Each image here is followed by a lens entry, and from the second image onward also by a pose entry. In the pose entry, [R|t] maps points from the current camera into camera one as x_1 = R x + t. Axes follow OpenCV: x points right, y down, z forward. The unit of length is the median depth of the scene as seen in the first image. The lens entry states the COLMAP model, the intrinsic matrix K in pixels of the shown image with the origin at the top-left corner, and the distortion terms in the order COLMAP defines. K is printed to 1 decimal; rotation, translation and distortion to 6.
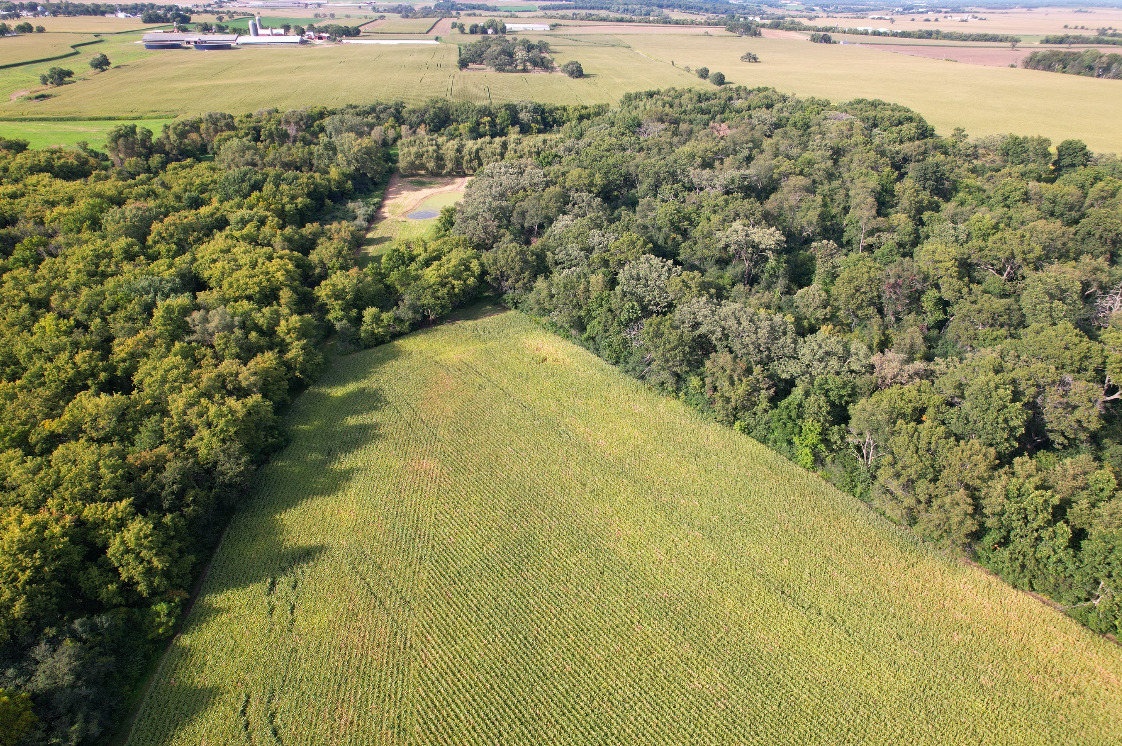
lens RADIAL K [[722.7, 0, 563.8], [0, 722.7, 377.3], [0, 0, 1]] dist [-0.074169, 0.070717]
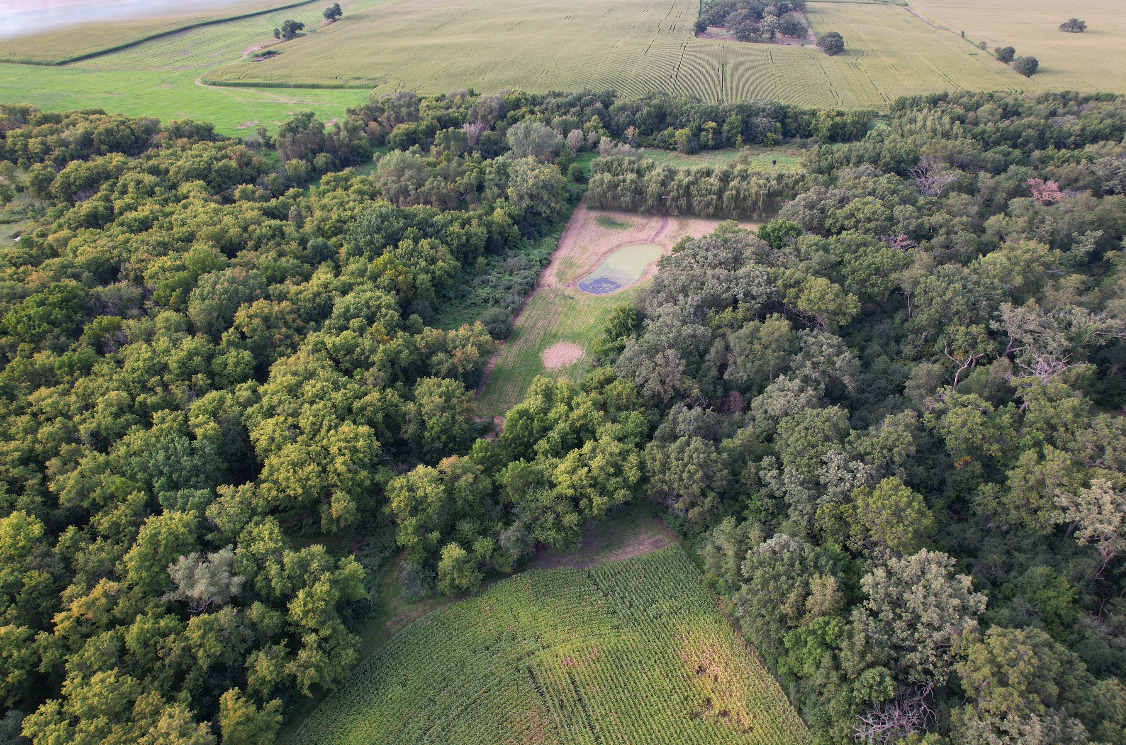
lens RADIAL K [[725.3, 0, 565.9], [0, 725.3, 376.9], [0, 0, 1]] dist [-0.074169, 0.070717]
pose [[0.953390, 0.160588, -0.255458, -0.010929], [-0.140887, 0.985576, 0.093759, -0.119297], [0.266829, -0.053398, 0.962263, 0.149461]]
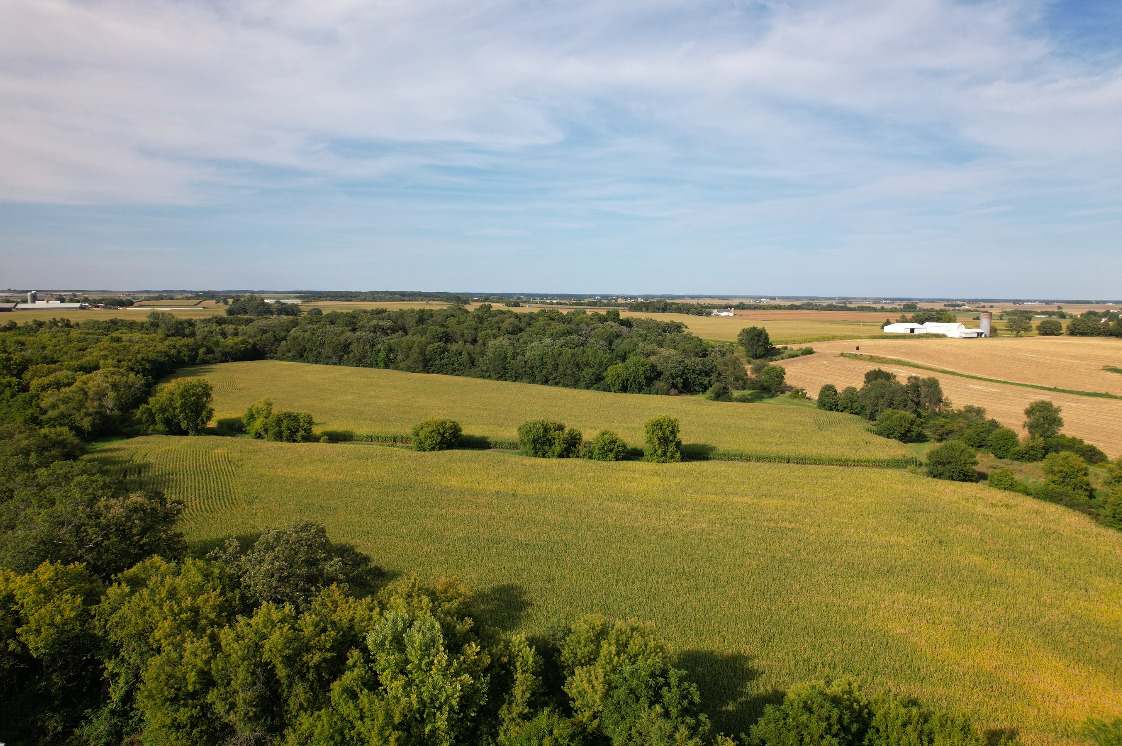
lens RADIAL K [[722.7, 0, 563.8], [0, 722.7, 377.3], [0, 0, 1]] dist [-0.074169, 0.070717]
pose [[0.947823, -0.041546, 0.316080, 0.034133], [0.155935, 0.925189, -0.345992, 0.341812], [-0.278059, 0.377227, 0.883393, -0.454626]]
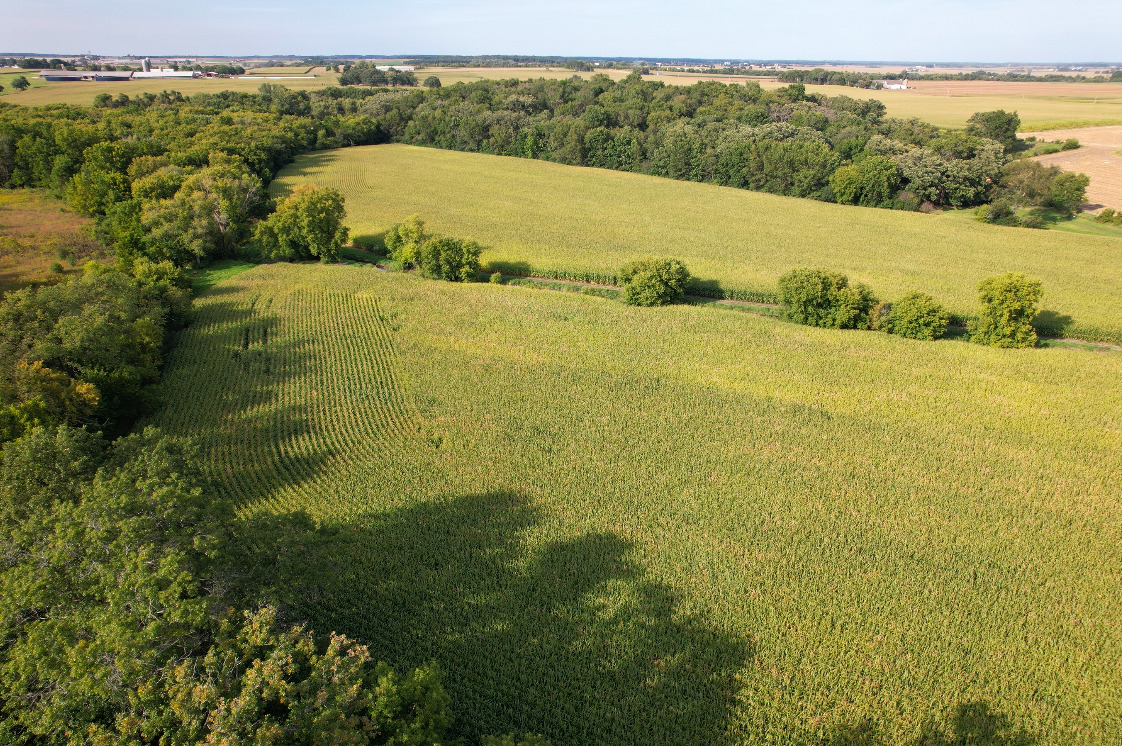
lens RADIAL K [[722.7, 0, 563.8], [0, 722.7, 377.3], [0, 0, 1]] dist [-0.074169, 0.070717]
pose [[0.985284, -0.075639, 0.153279, 0.010681], [0.087033, 0.993811, -0.069035, 0.276746], [-0.147109, 0.081359, 0.985769, -0.342182]]
